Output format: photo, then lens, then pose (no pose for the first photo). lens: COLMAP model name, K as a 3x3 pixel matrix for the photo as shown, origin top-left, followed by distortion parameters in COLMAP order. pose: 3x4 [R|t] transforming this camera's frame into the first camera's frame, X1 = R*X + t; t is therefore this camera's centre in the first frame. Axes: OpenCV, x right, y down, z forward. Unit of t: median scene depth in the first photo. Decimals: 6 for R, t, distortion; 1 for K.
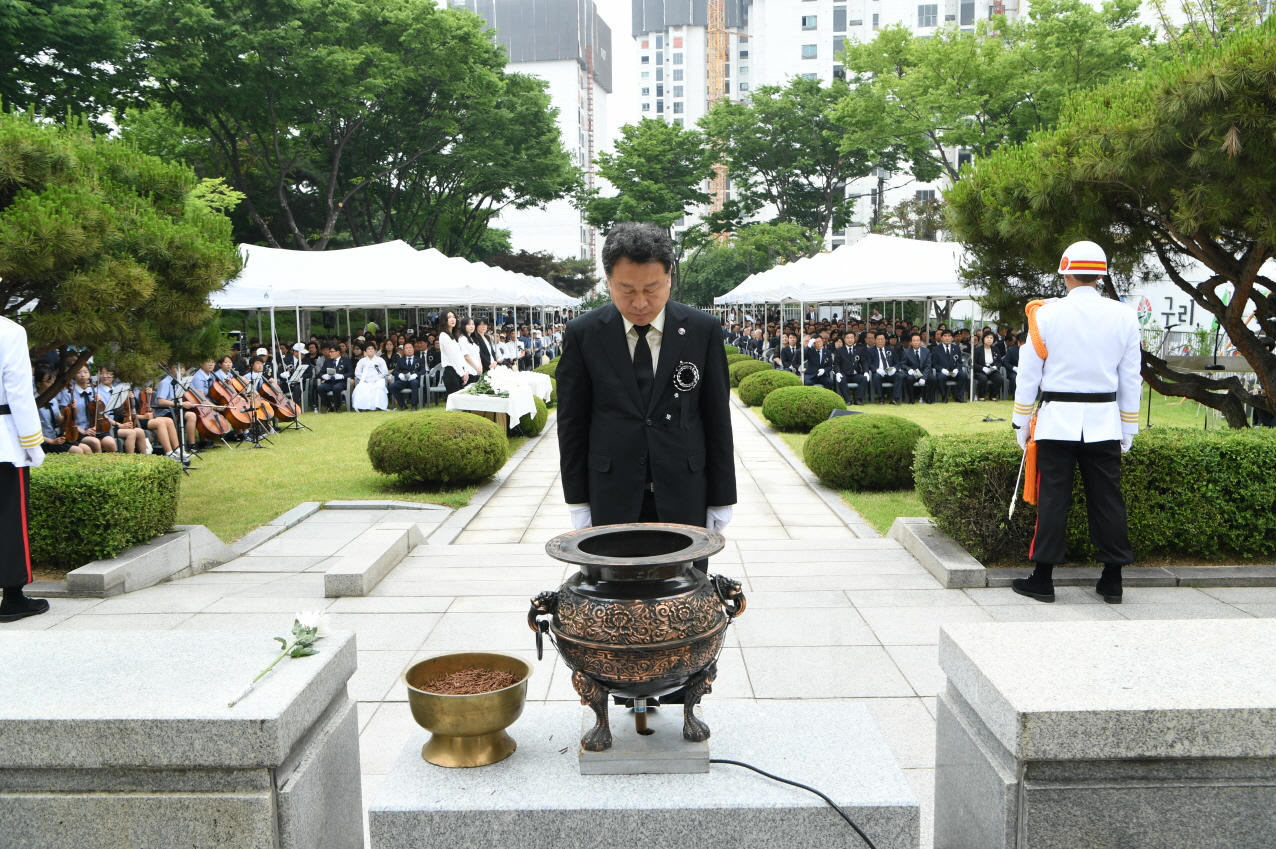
lens RADIAL K [[1040.9, 0, 639.0], [0, 1040.9, 427.3], [0, 0, 1]] dist [-0.041970, 0.037380]
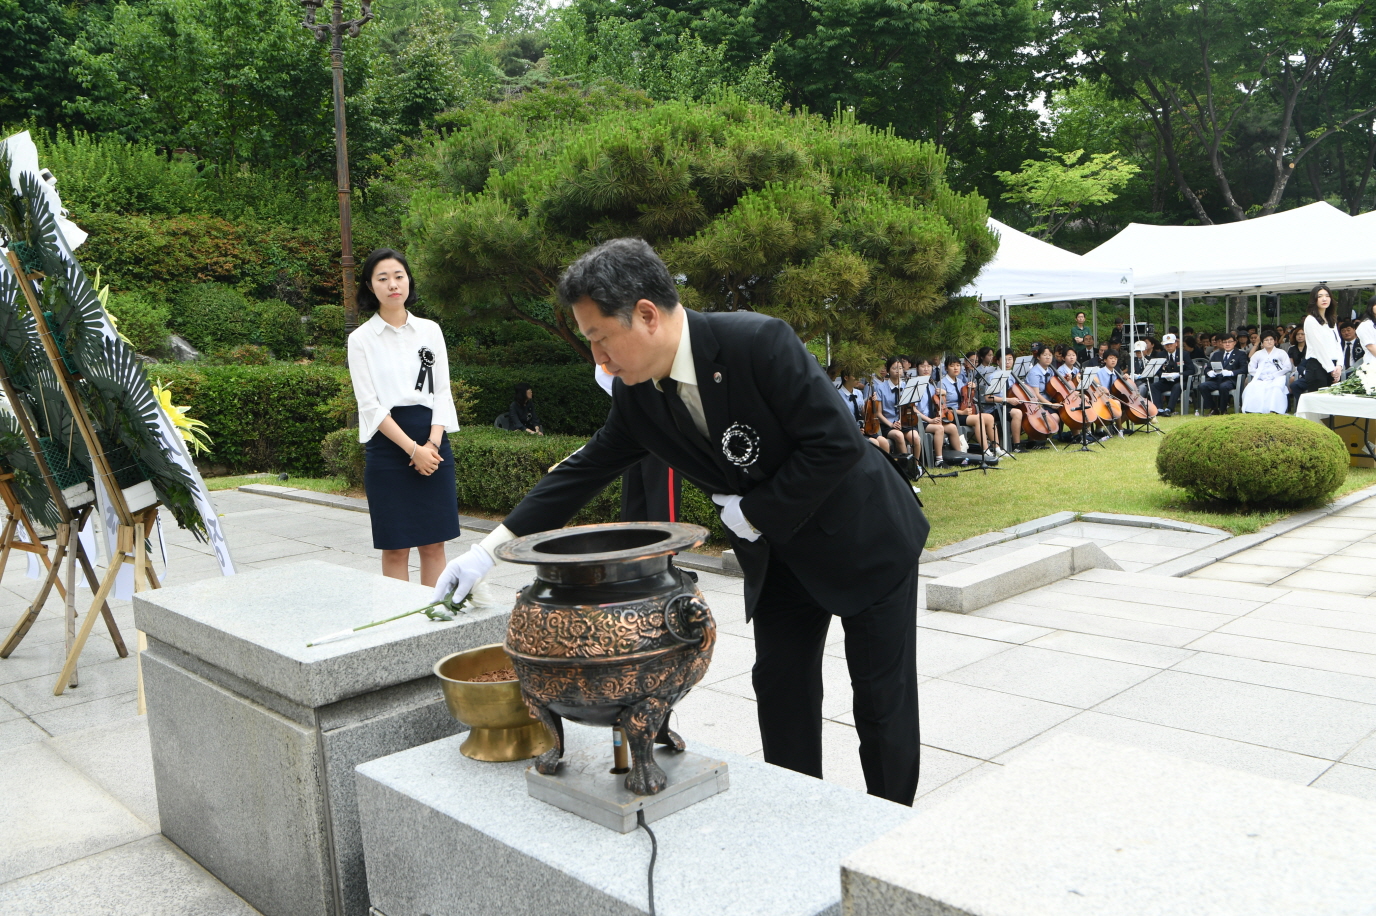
lens RADIAL K [[1155.2, 0, 699.7], [0, 1155.2, 465.5], [0, 0, 1]] dist [-0.039679, 0.045565]
pose [[0.700929, 0.056288, -0.711006, 0.172631], [-0.036104, 0.998403, 0.043448, 0.001994], [0.712316, -0.004783, 0.701842, 0.099947]]
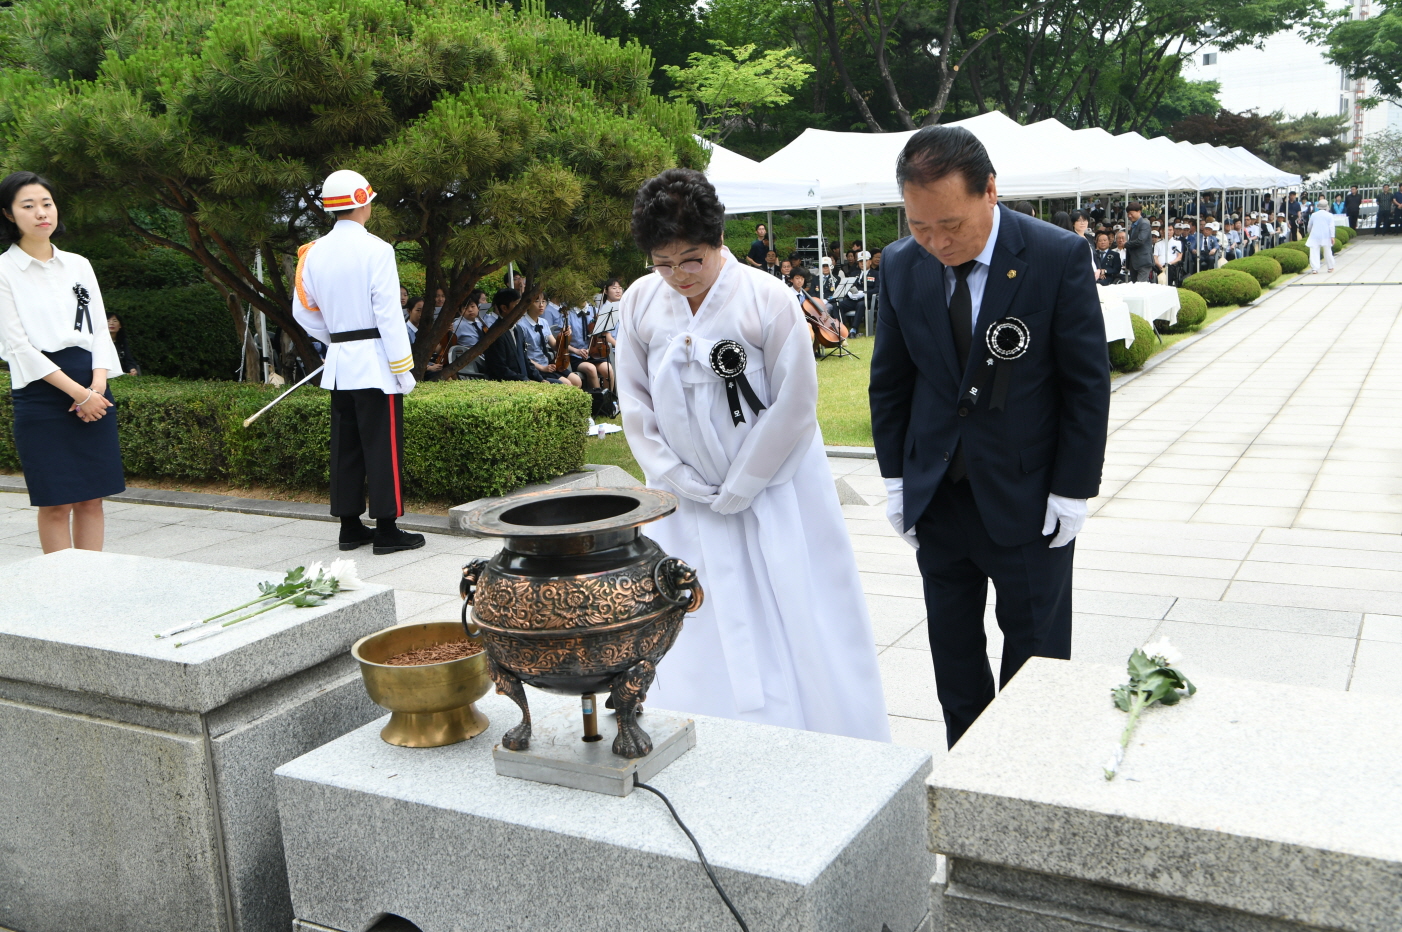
lens RADIAL K [[1332.9, 0, 708.8], [0, 1332.9, 471.7], [0, 0, 1]] dist [-0.008758, 0.089121]
pose [[0.881538, 0.055610, -0.468826, 0.143019], [-0.014460, 0.995753, 0.090924, -0.003743], [0.471891, -0.073374, 0.878598, 0.032148]]
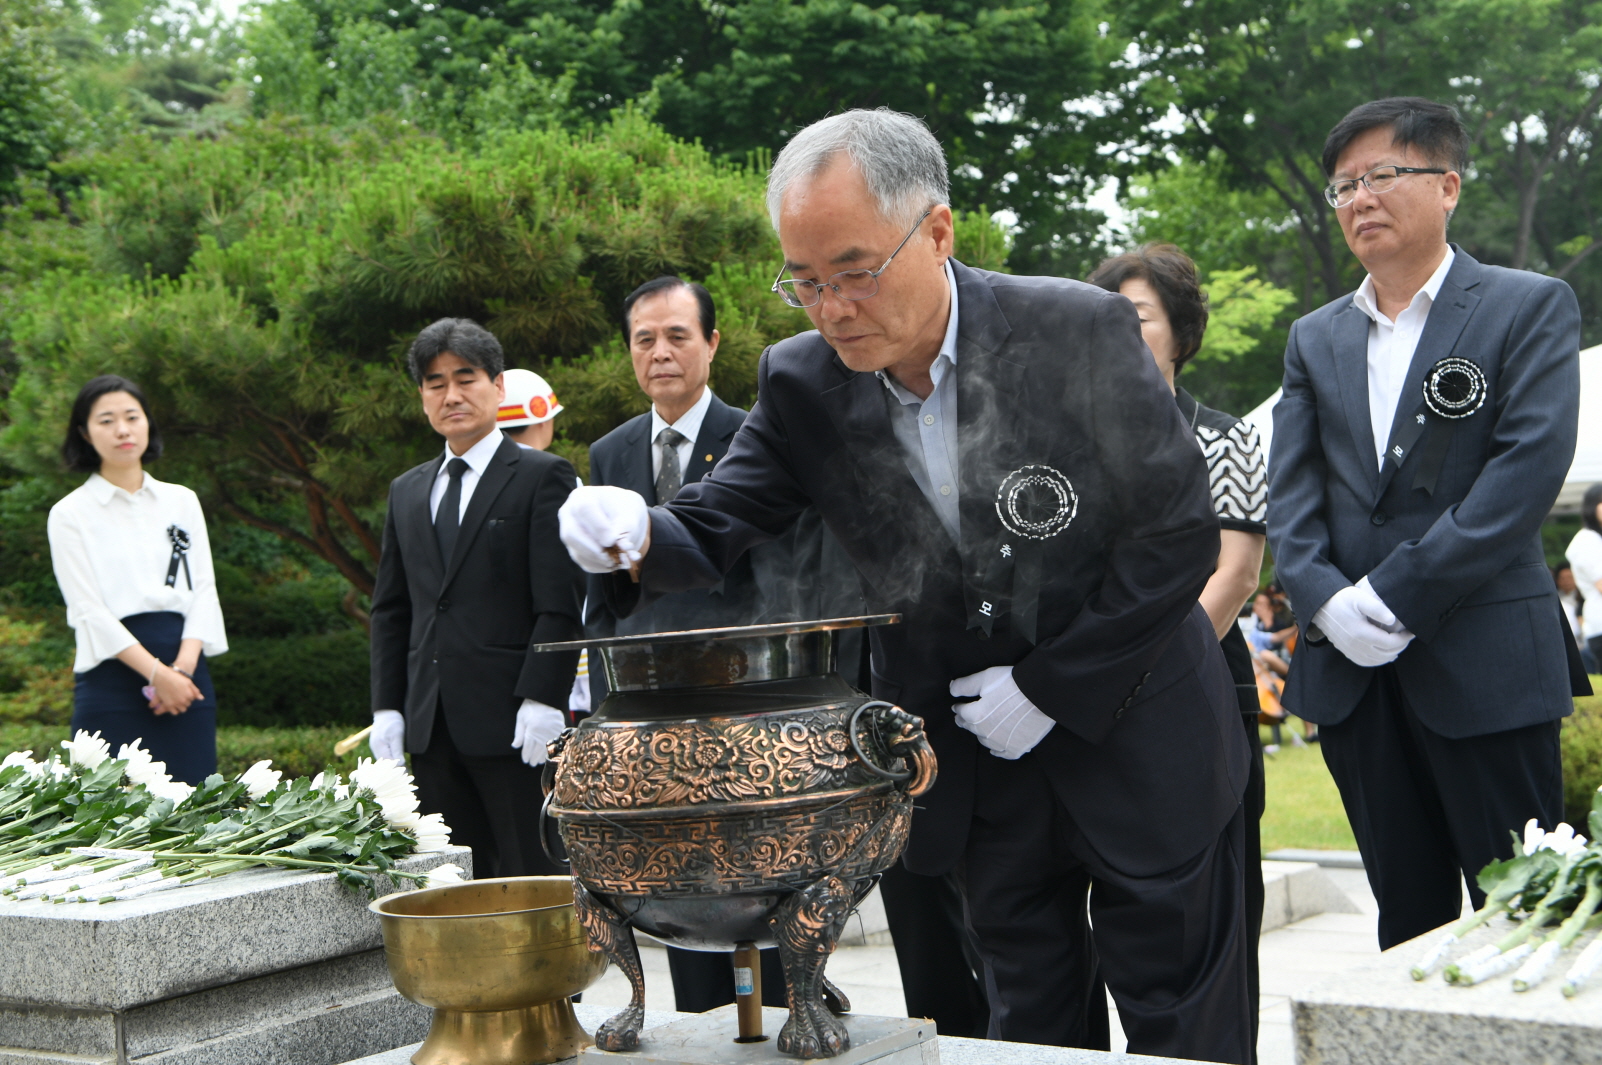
lens RADIAL K [[2112.9, 0, 812.5], [0, 2112.9, 543.2], [0, 0, 1]] dist [0.110180, 0.258133]
pose [[0.798020, -0.051157, -0.600456, 0.154470], [-0.017189, 0.994053, -0.107534, 0.043231], [0.602386, 0.096136, 0.792394, 0.057717]]
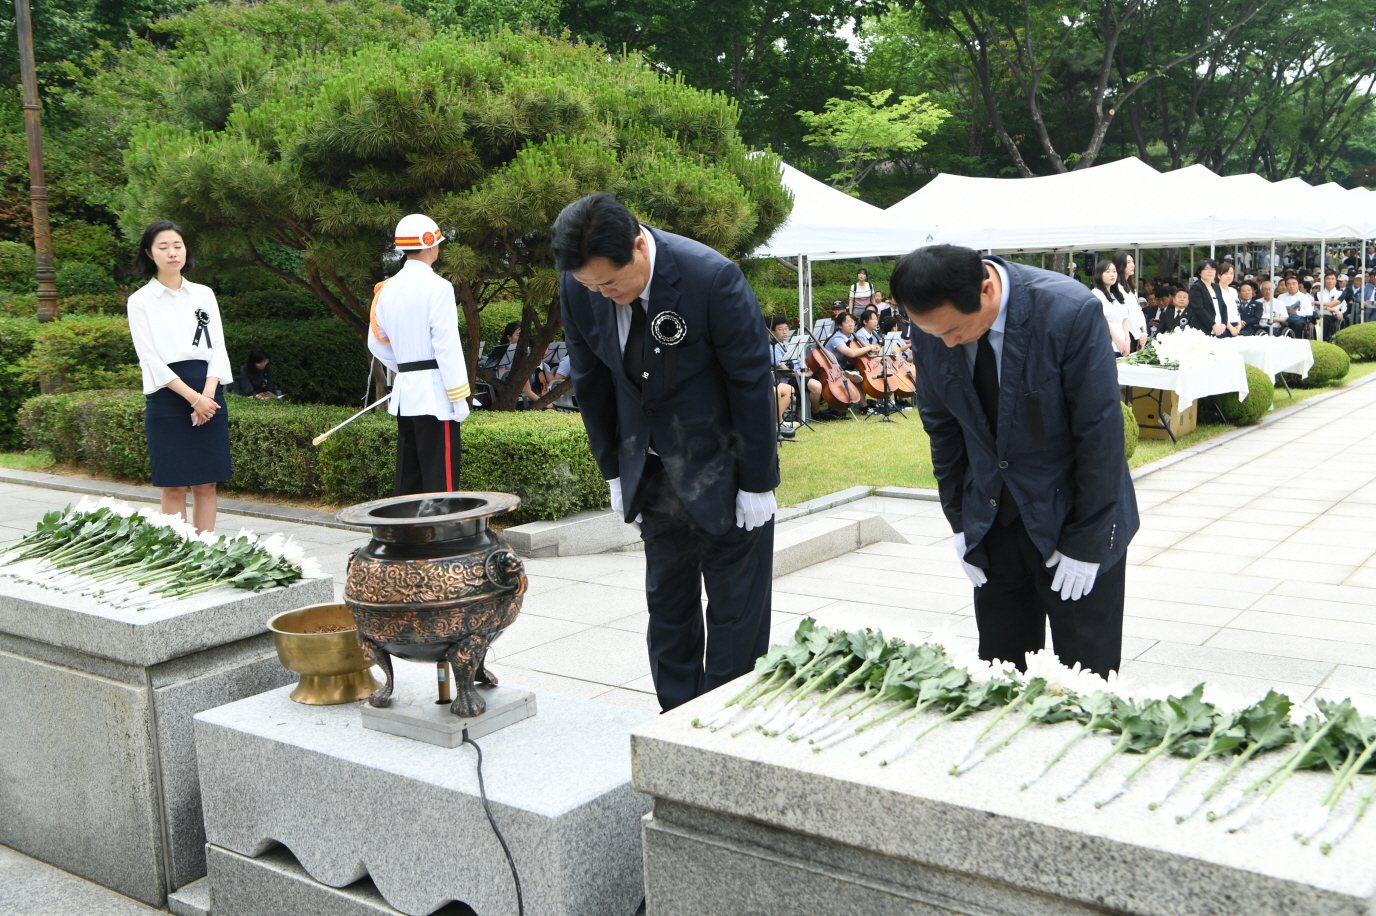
lens RADIAL K [[1351.9, 0, 694.5], [0, 1351.9, 463.8], [0, 0, 1]] dist [0.000545, 0.099944]
pose [[0.812264, 0.067681, -0.579350, 0.230104], [-0.042448, 0.997471, 0.057013, -0.003264], [0.581743, -0.021718, 0.813082, 0.026312]]
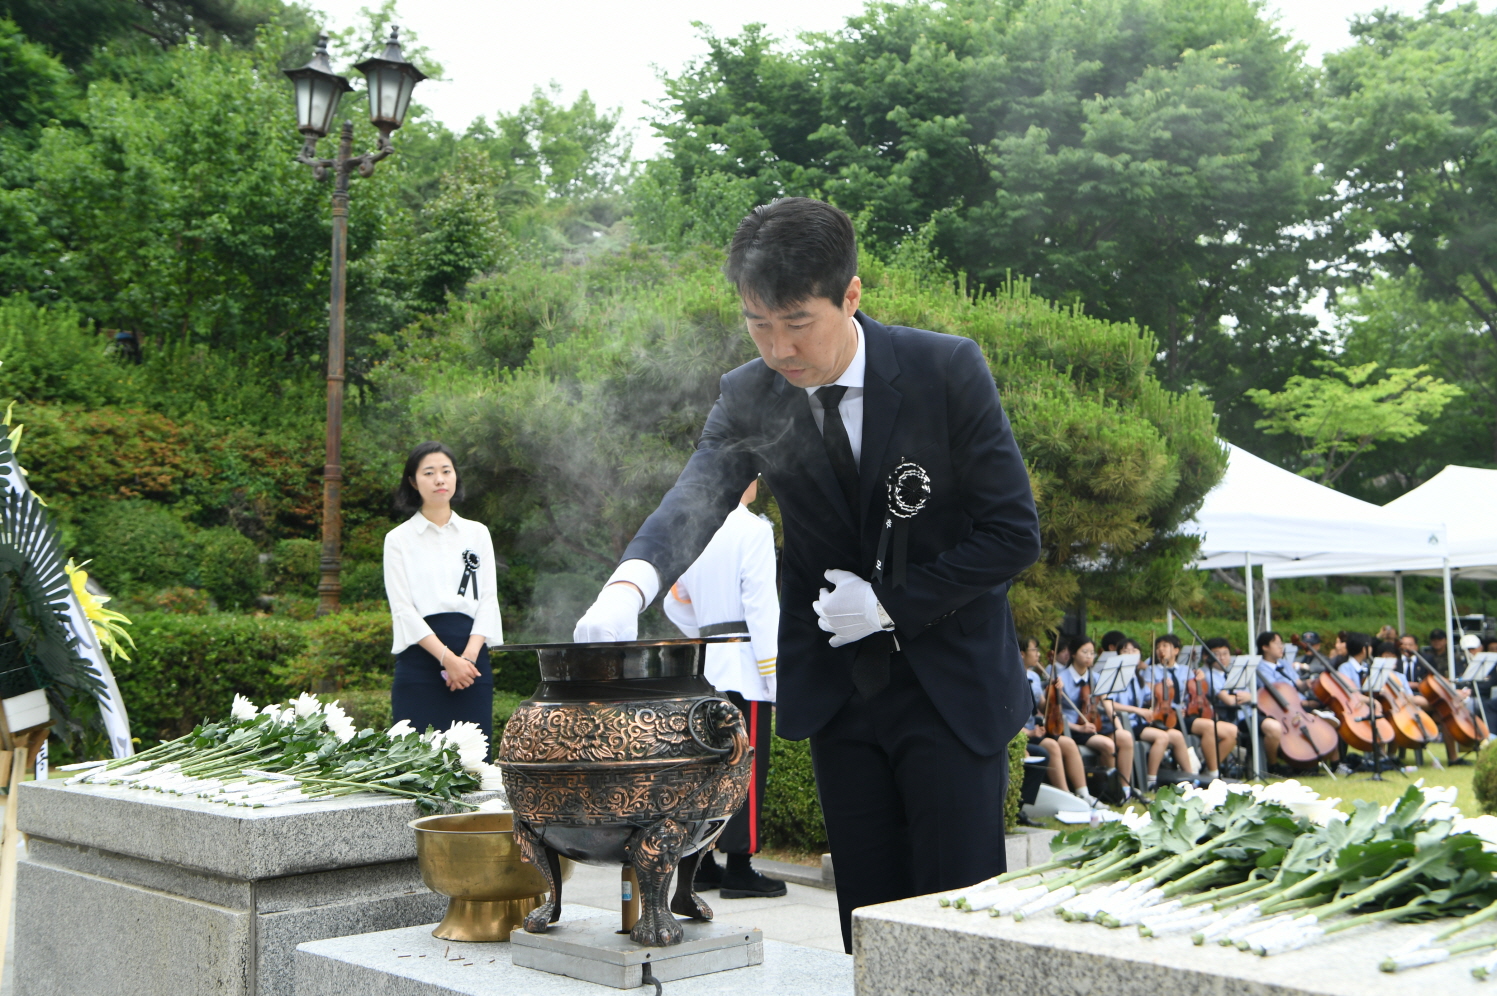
lens RADIAL K [[1683.9, 0, 760.8], [0, 1683.9, 503.6], [0, 0, 1]] dist [0.045947, 0.153020]
pose [[0.671946, -0.053094, -0.738694, 0.219682], [-0.075580, 0.987303, -0.139713, 0.041709], [0.736733, 0.149711, 0.659402, 0.076331]]
